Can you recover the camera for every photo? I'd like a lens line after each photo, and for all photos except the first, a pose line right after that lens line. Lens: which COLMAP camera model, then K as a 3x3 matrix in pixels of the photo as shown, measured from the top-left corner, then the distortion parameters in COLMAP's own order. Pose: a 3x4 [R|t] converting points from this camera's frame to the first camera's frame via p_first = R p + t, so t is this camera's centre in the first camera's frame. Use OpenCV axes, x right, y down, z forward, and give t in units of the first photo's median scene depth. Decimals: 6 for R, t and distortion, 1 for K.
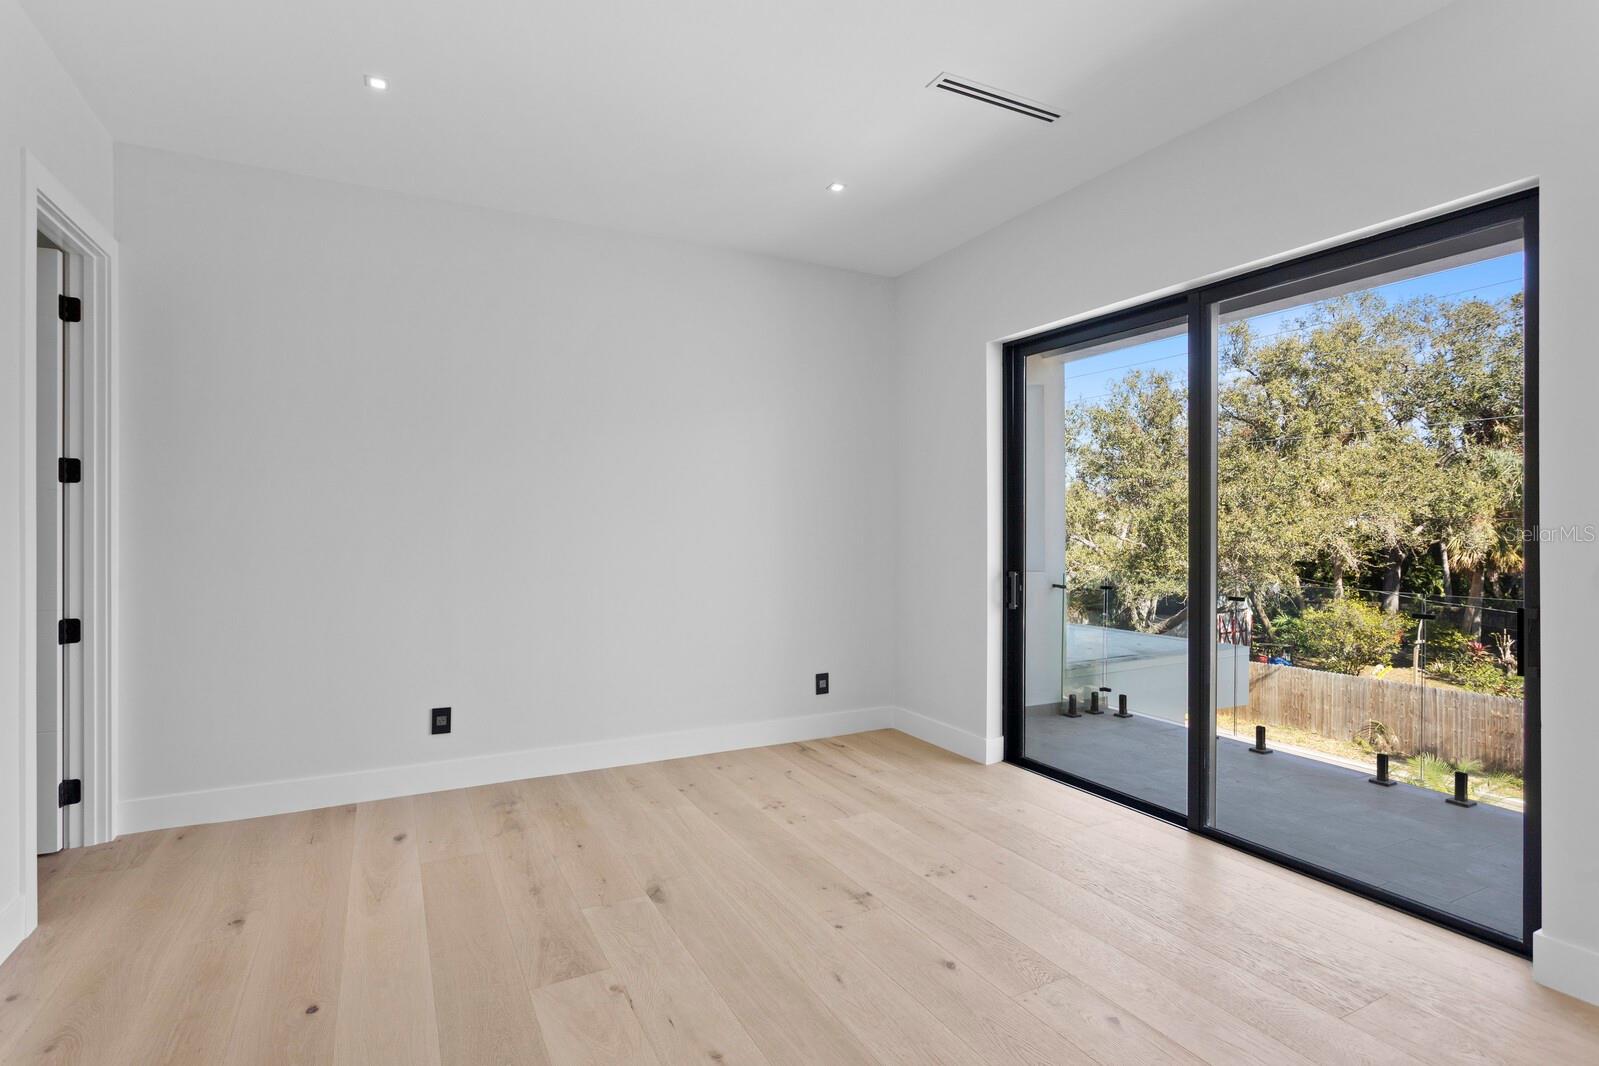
lens RADIAL K [[806.4, 0, 797.5], [0, 806.4, 532.9], [0, 0, 1]] dist [-0.006508, 0.000967]
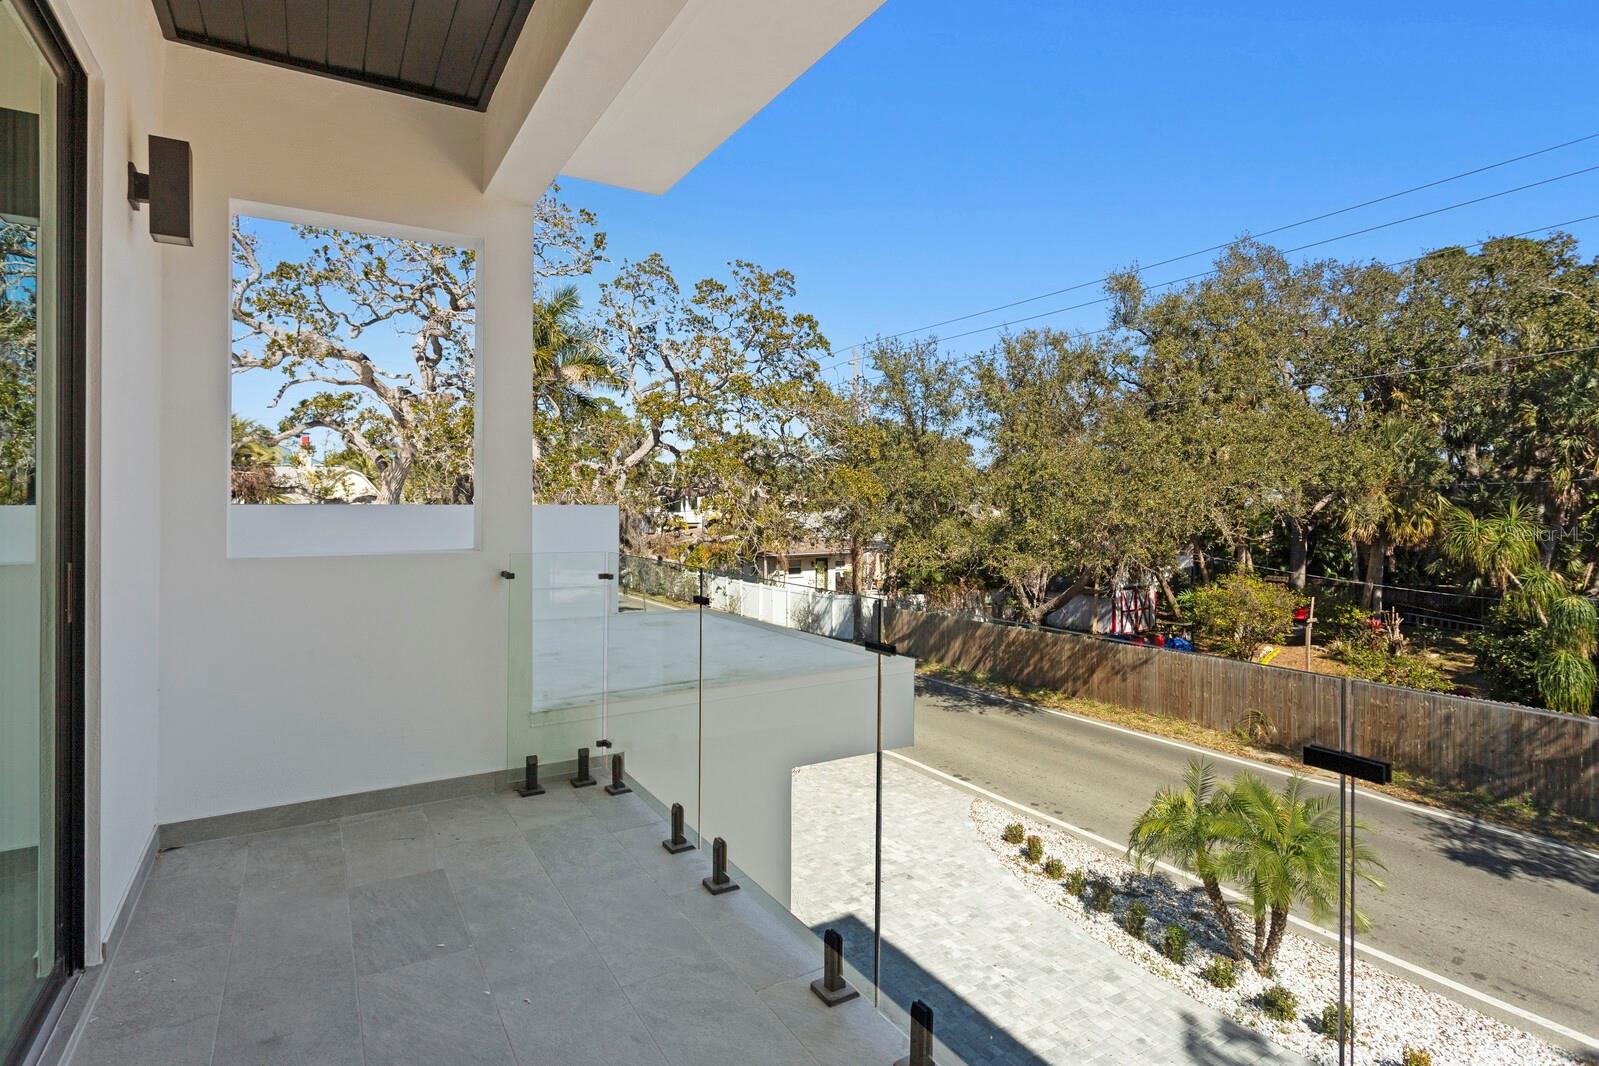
lens RADIAL K [[806.4, 0, 831.2], [0, 806.4, 499.0], [0, 0, 1]] dist [-0.006508, 0.000967]
pose [[0.997161, 0.000093, 0.075300, 0.137712], [0.000731, 0.999940, -0.010907, 0.003836], [-0.075297, 0.010931, 0.997101, 0.100543]]
